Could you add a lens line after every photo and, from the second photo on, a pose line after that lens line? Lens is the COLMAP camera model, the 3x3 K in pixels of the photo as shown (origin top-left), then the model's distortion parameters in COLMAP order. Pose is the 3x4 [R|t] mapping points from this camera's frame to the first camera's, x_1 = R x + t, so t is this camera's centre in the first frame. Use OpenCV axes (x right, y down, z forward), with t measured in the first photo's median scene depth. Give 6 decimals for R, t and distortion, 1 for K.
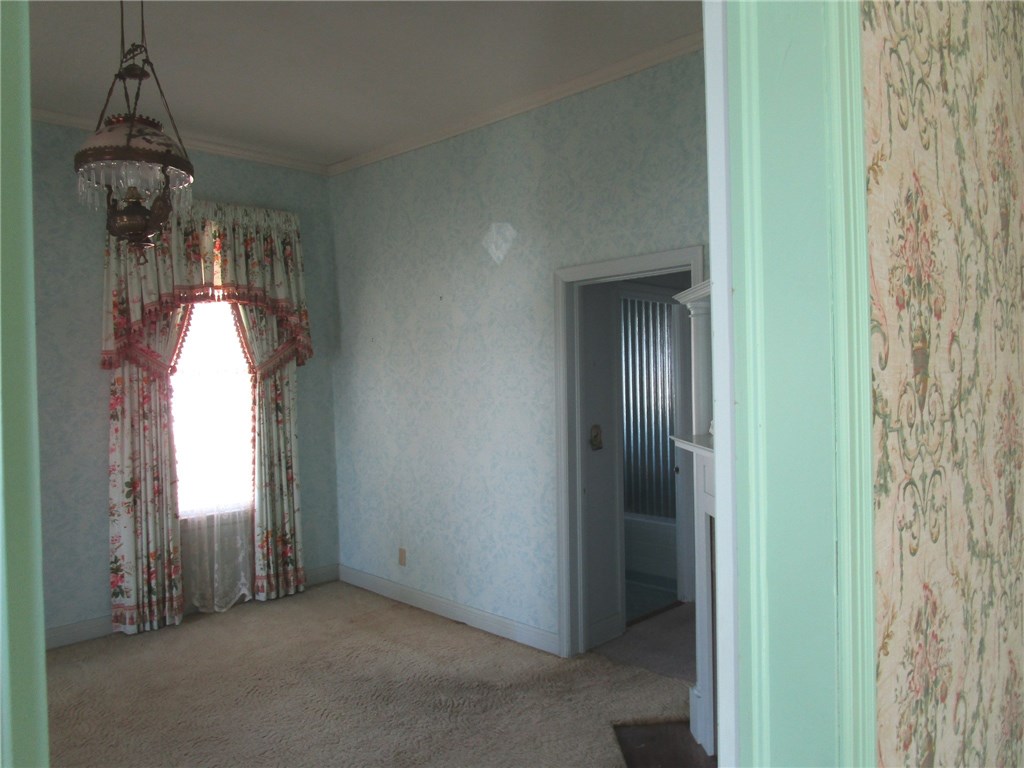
lens RADIAL K [[728.9, 0, 515.7], [0, 728.9, 376.6], [0, 0, 1]] dist [-0.027116, 0.005888]
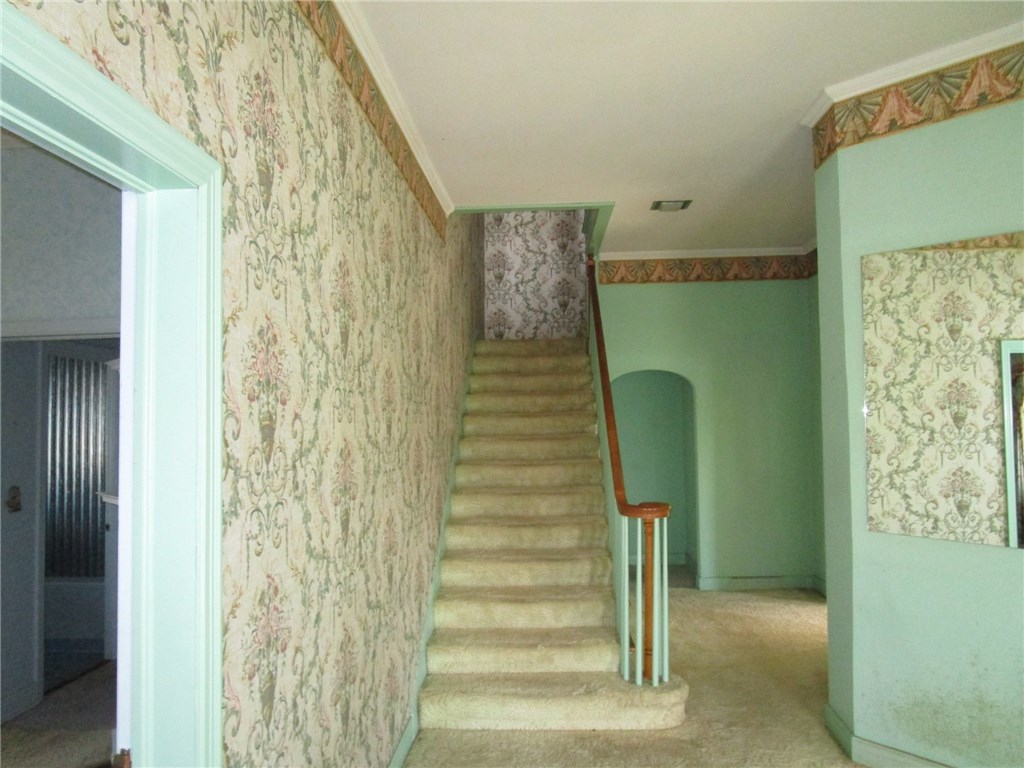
lens RADIAL K [[728.9, 0, 515.7], [0, 728.9, 376.6], [0, 0, 1]] dist [-0.027116, 0.005888]
pose [[0.751326, 0.044548, 0.658426, -0.076605], [0.003237, 0.997458, -0.071181, -0.025485], [-0.659923, 0.055612, 0.749272, -0.490214]]
